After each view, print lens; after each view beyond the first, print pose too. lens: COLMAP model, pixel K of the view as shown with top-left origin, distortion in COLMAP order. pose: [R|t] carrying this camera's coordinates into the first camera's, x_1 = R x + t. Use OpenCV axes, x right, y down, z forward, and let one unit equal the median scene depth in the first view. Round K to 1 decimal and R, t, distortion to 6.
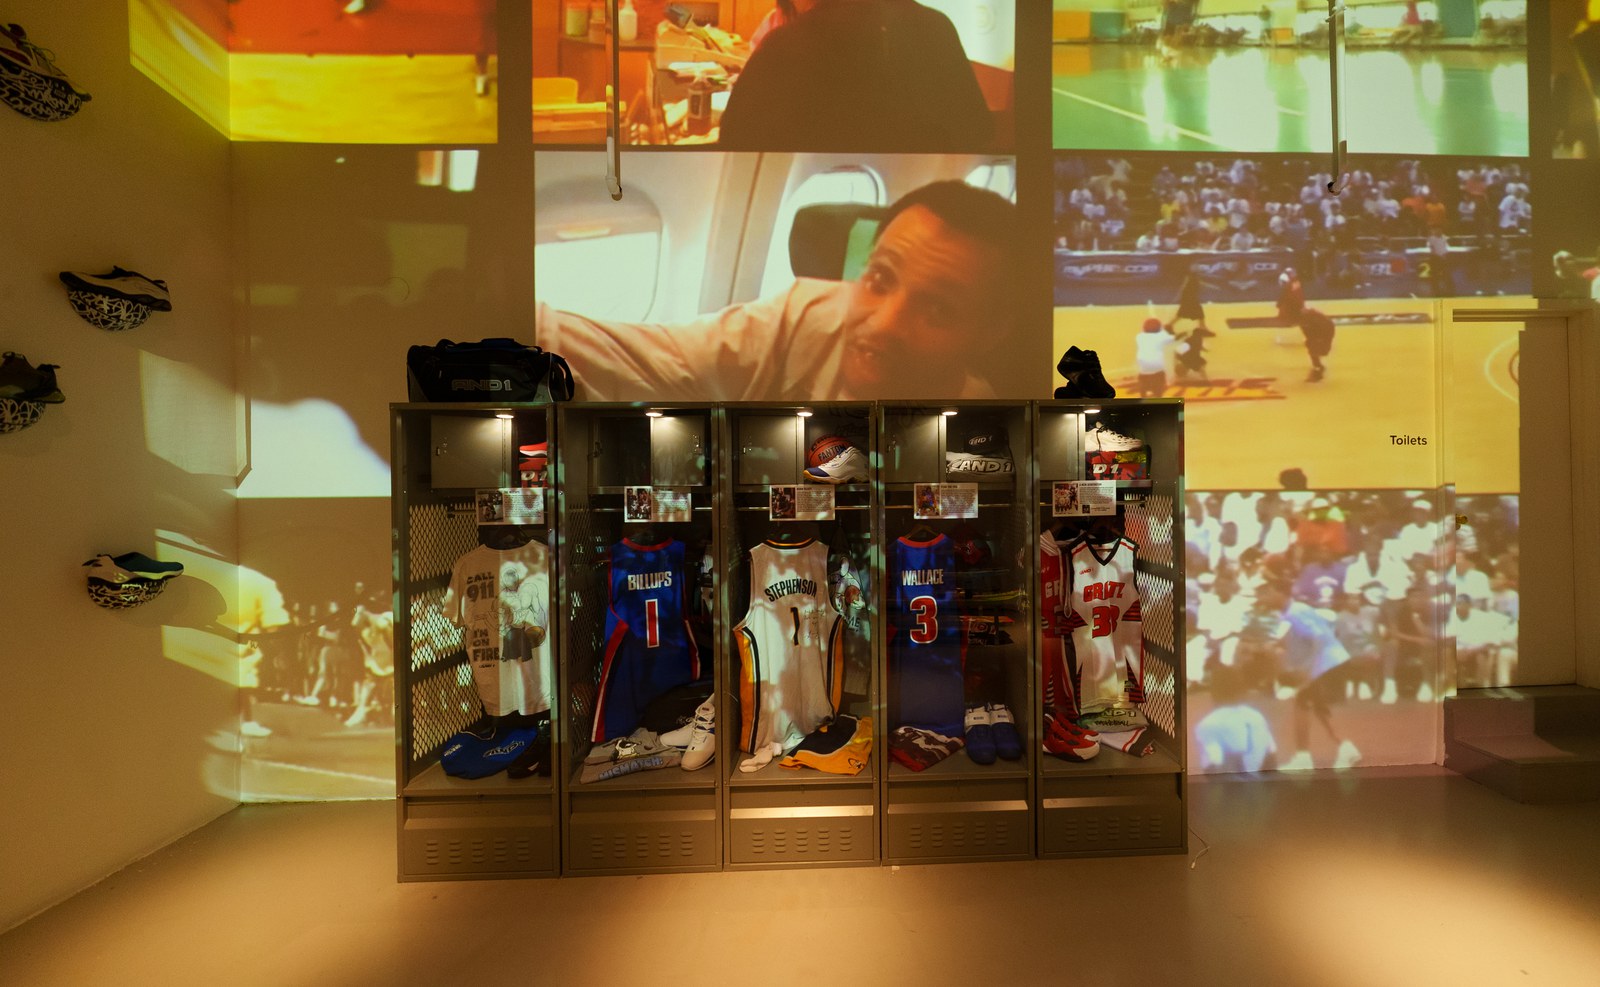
lens RADIAL K [[596.4, 0, 874.0], [0, 596.4, 486.3], [0, 0, 1]] dist [-0.003462, 0.000240]
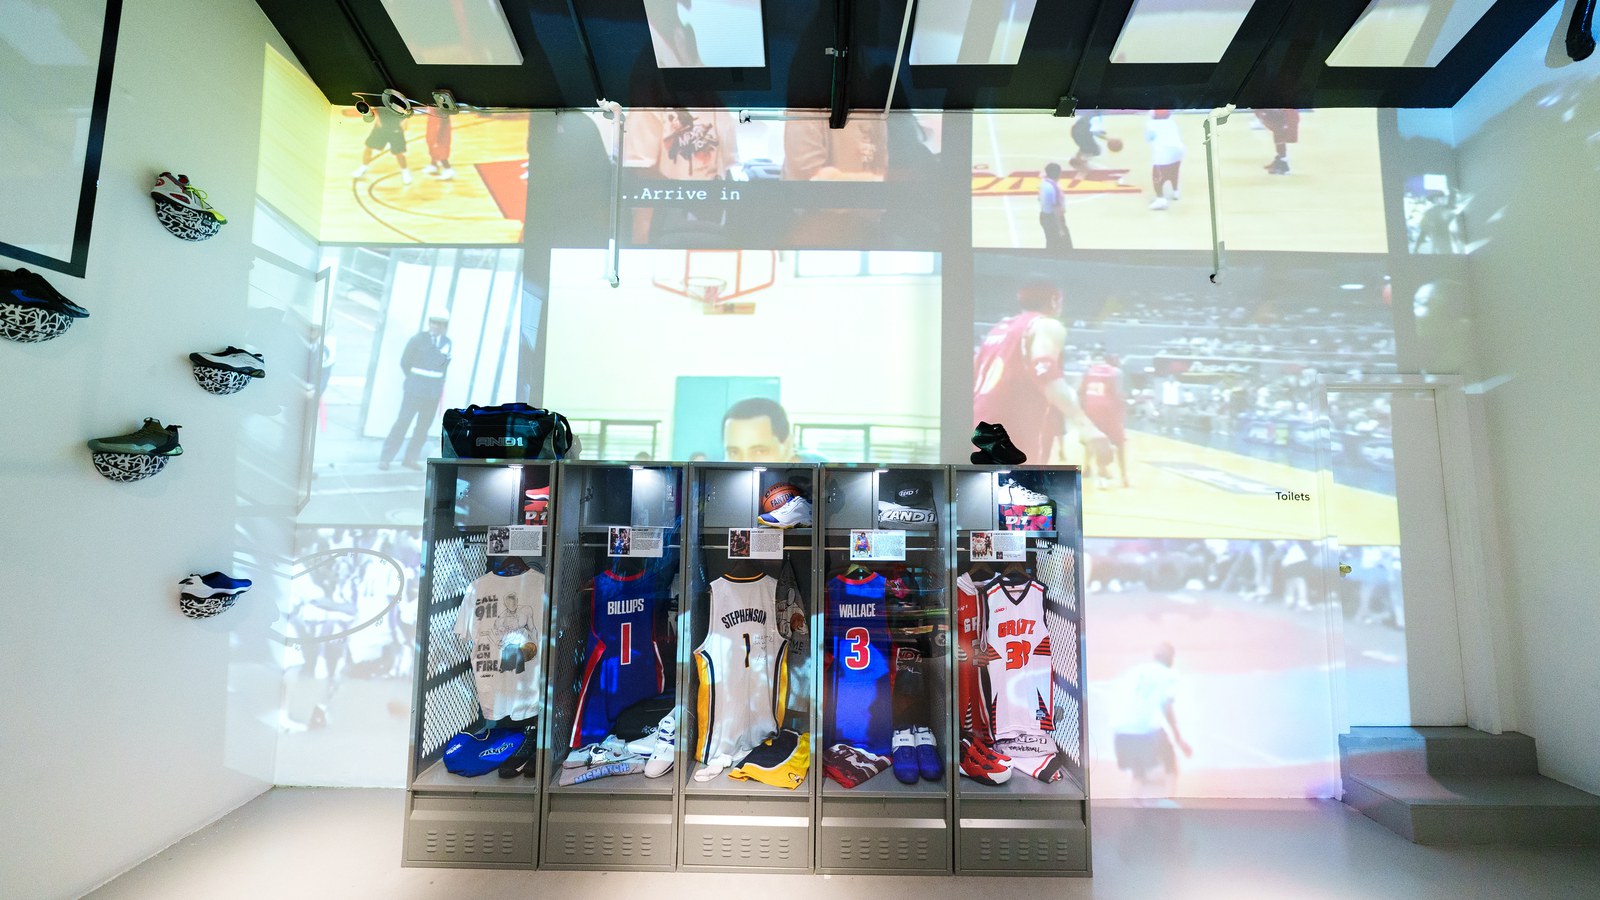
lens RADIAL K [[545.5, 0, 805.0], [0, 545.5, 443.8], [0, 0, 1]] dist [-0.004671, 0.000580]
pose [[0.998808, 0.019381, -0.044805, 0.022064], [-0.023143, 0.996109, -0.085034, -0.081270], [0.042982, 0.085969, 0.995370, -0.091049]]
